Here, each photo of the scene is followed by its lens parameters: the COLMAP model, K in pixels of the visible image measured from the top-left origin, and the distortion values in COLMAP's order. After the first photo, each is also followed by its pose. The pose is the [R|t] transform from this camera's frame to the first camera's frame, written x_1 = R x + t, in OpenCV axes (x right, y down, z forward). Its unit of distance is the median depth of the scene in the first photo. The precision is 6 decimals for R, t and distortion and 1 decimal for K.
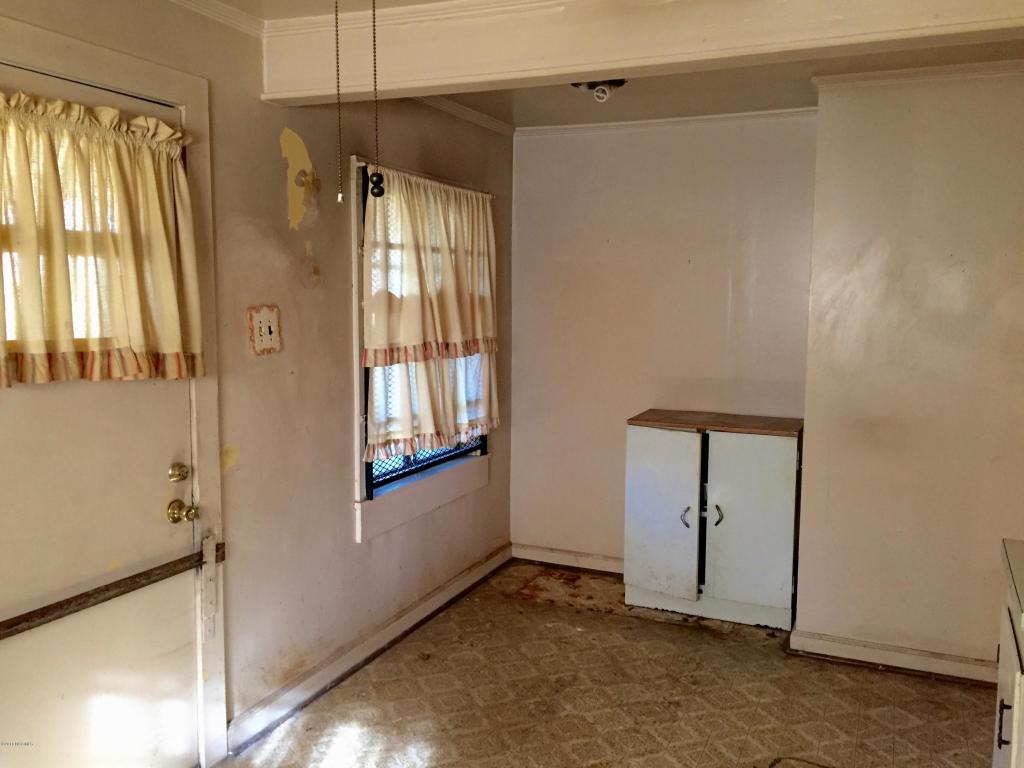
lens RADIAL K [[869.9, 0, 509.1], [0, 869.9, 385.4], [0, 0, 1]] dist [0.082249, -0.106501]
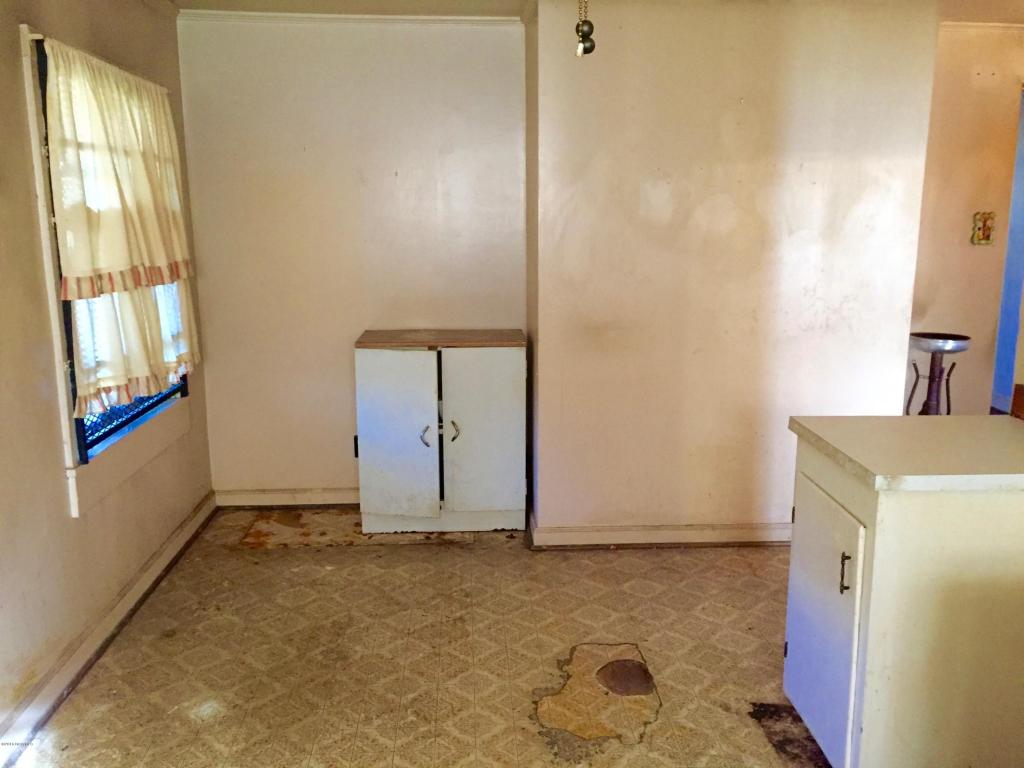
lens RADIAL K [[869.9, 0, 509.1], [0, 869.9, 385.4], [0, 0, 1]] dist [0.082249, -0.106501]
pose [[0.890552, -0.098048, 0.444189, -0.151705], [0.058214, 0.993030, 0.102483, -0.002595], [-0.451141, -0.065408, 0.890052, 0.086483]]
